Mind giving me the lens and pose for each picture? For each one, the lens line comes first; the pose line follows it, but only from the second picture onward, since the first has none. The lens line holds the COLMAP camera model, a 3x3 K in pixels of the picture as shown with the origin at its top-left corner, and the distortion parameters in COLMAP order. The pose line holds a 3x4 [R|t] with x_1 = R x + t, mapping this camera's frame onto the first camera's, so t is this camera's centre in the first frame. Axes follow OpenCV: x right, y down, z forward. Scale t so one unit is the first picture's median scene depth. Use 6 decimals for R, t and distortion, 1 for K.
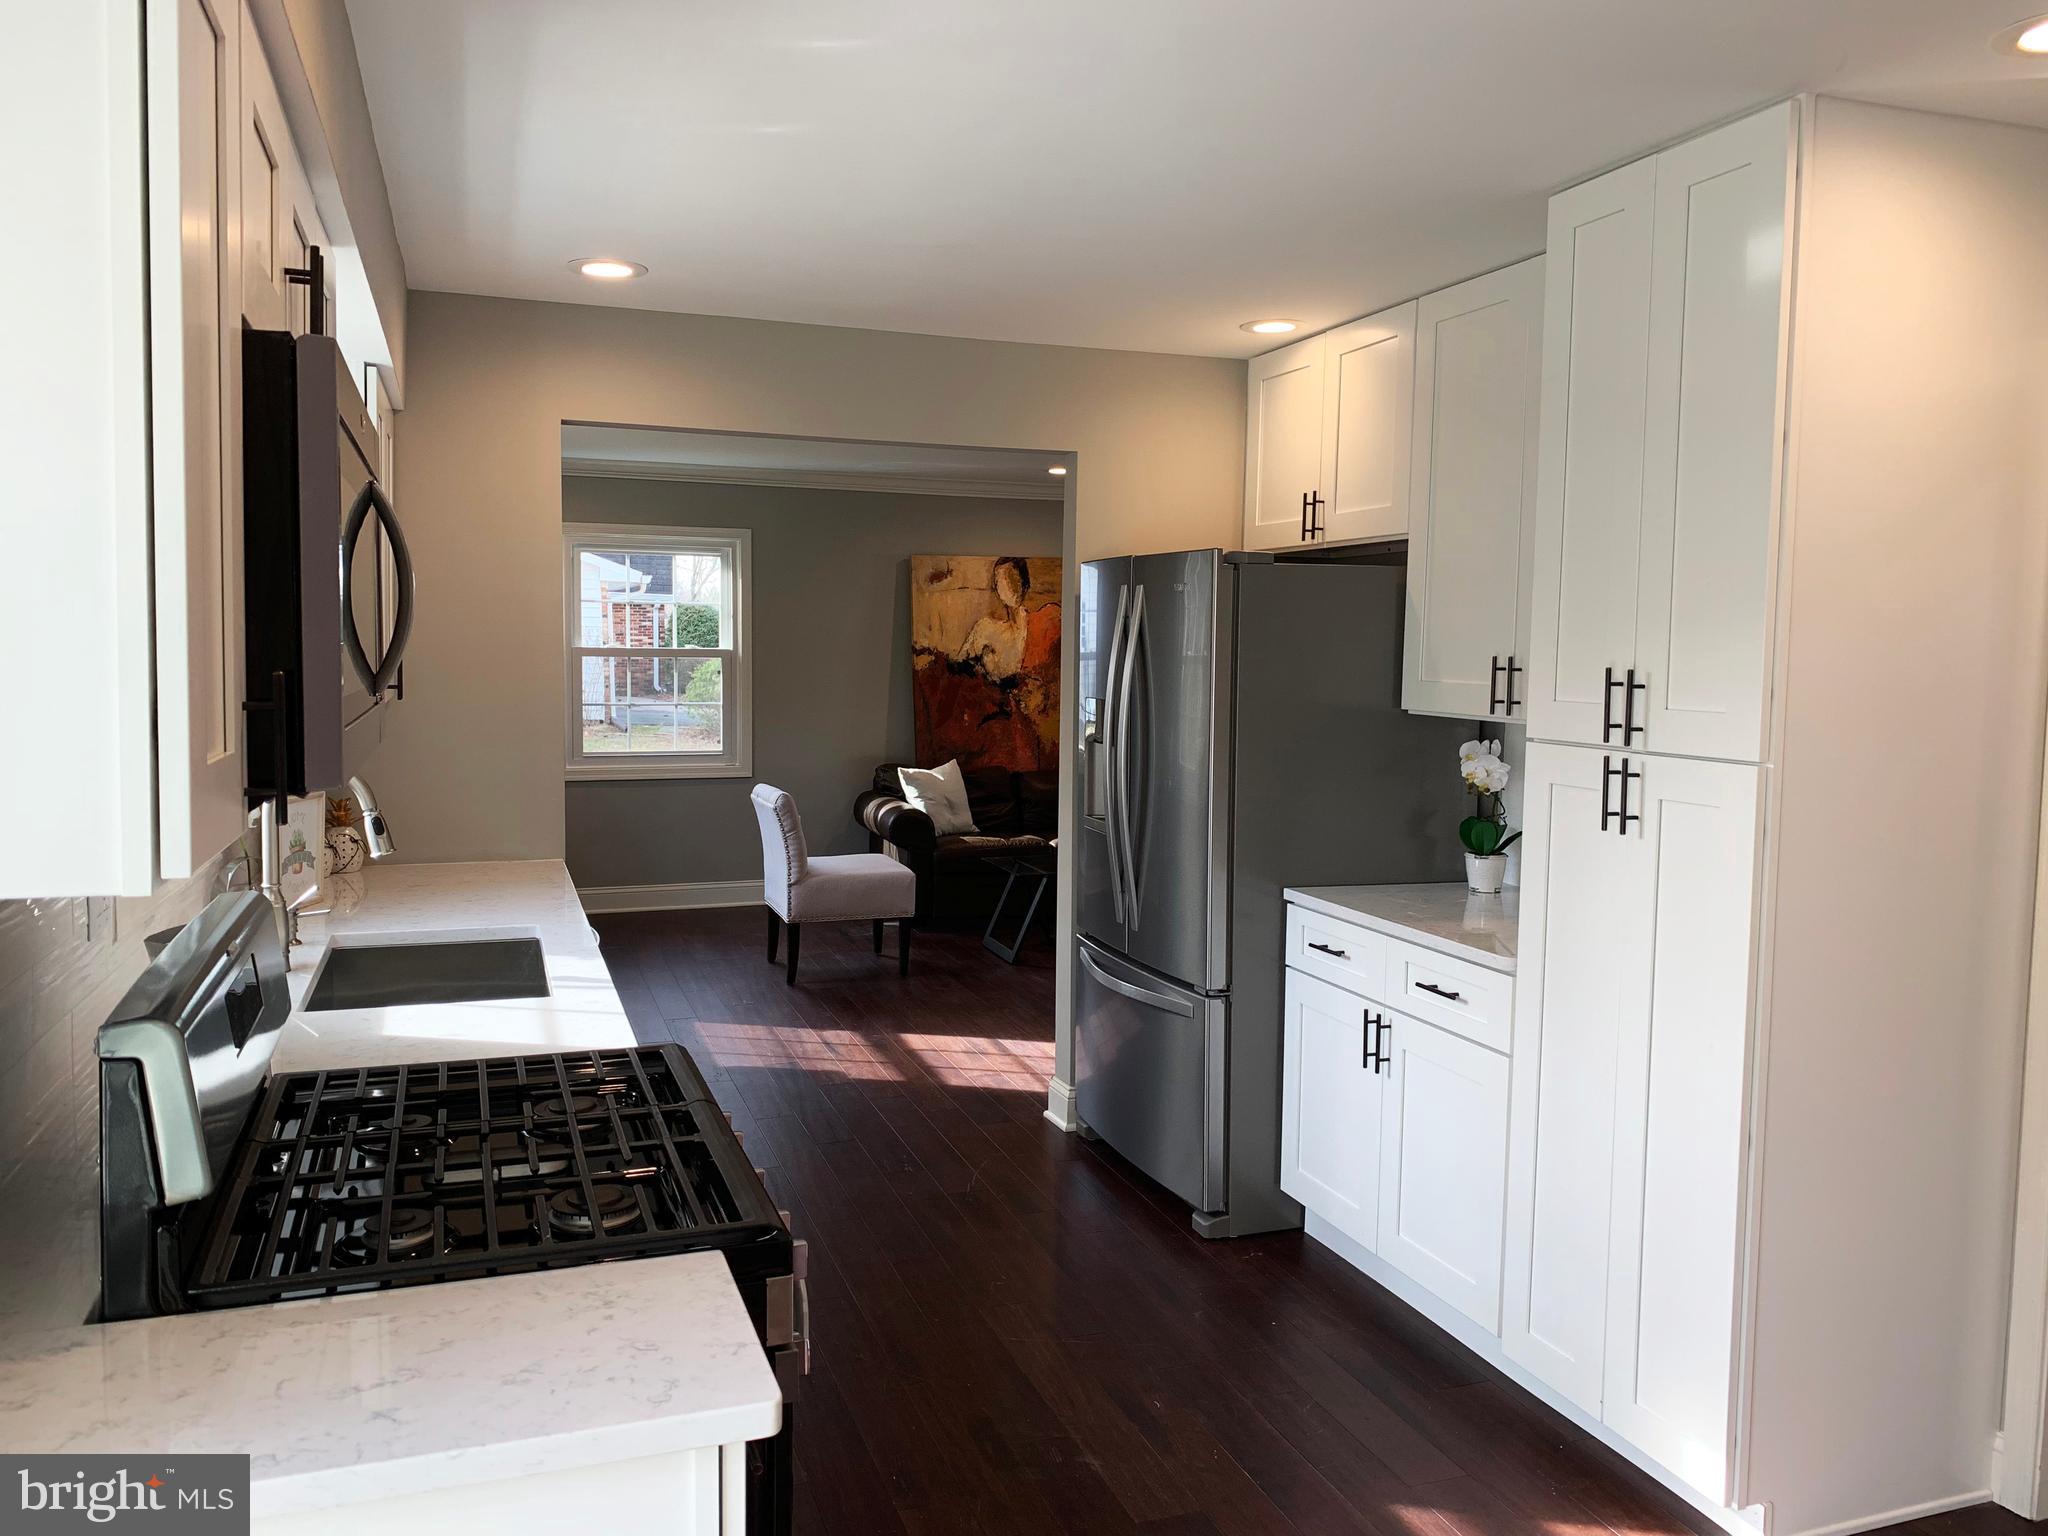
lens RADIAL K [[1558.2, 0, 1023.4], [0, 1558.2, 747.3], [0, 0, 1]] dist [0.003214, -0.003399]
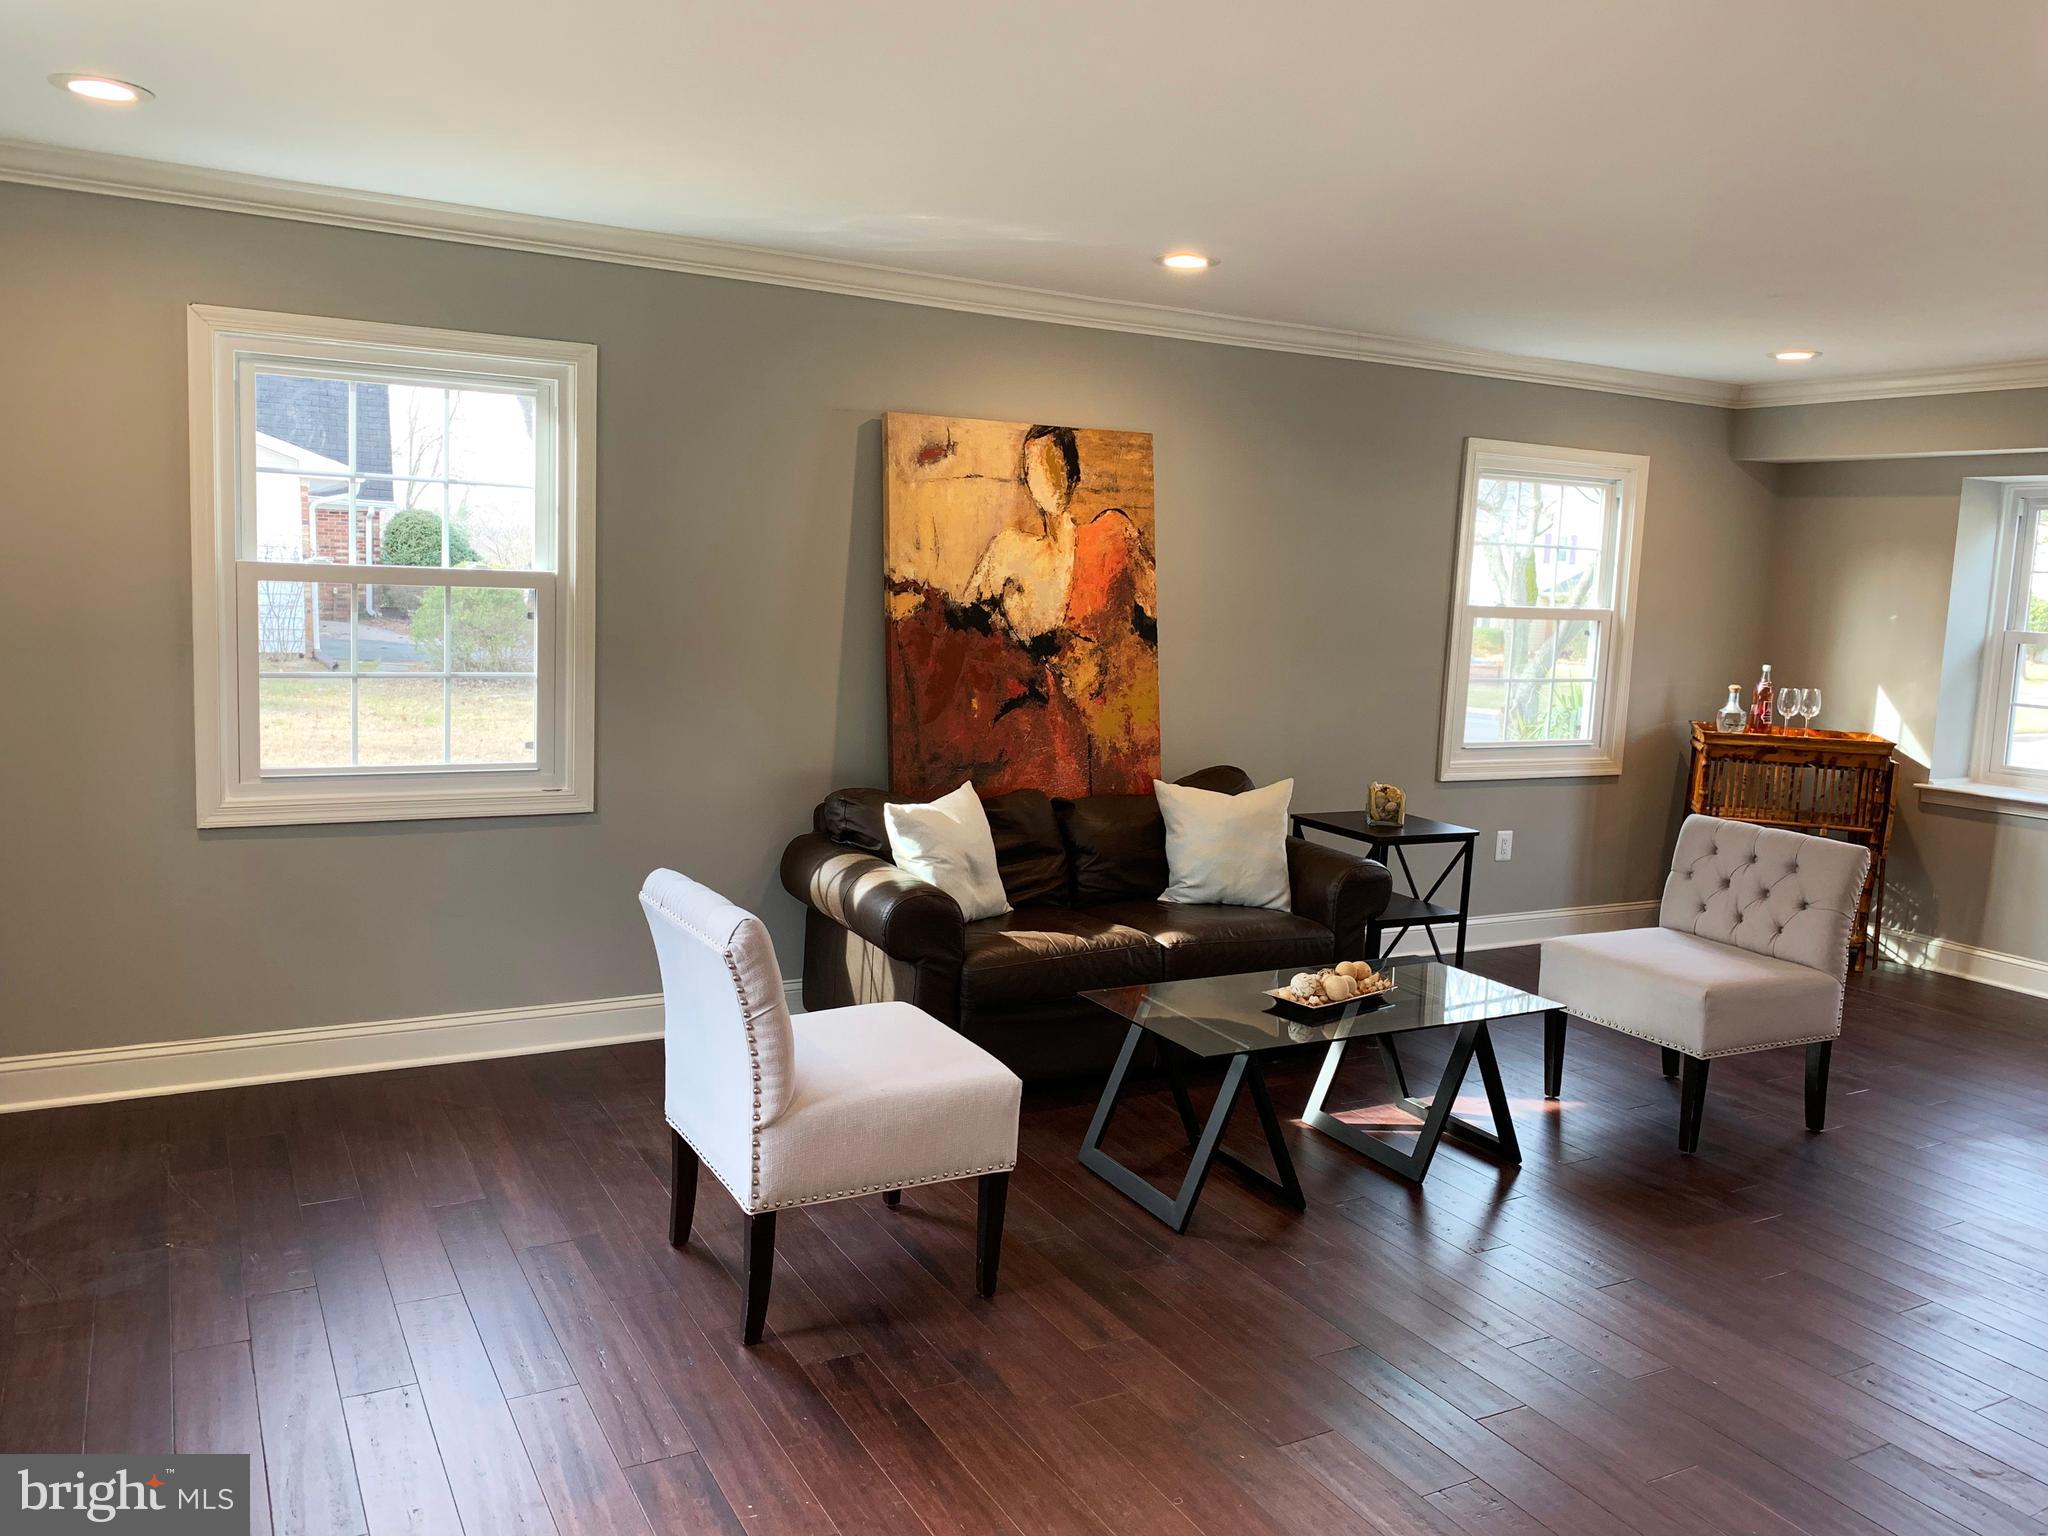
lens RADIAL K [[1599.8, 0, 1027.8], [0, 1599.8, 761.4], [0, 0, 1]] dist [0.050744, -0.007195]
pose [[0.987583, 0.008672, 0.156859, -0.109965], [-0.016501, 0.998678, 0.048679, -0.027115], [-0.156229, -0.050663, 0.986421, 0.414594]]
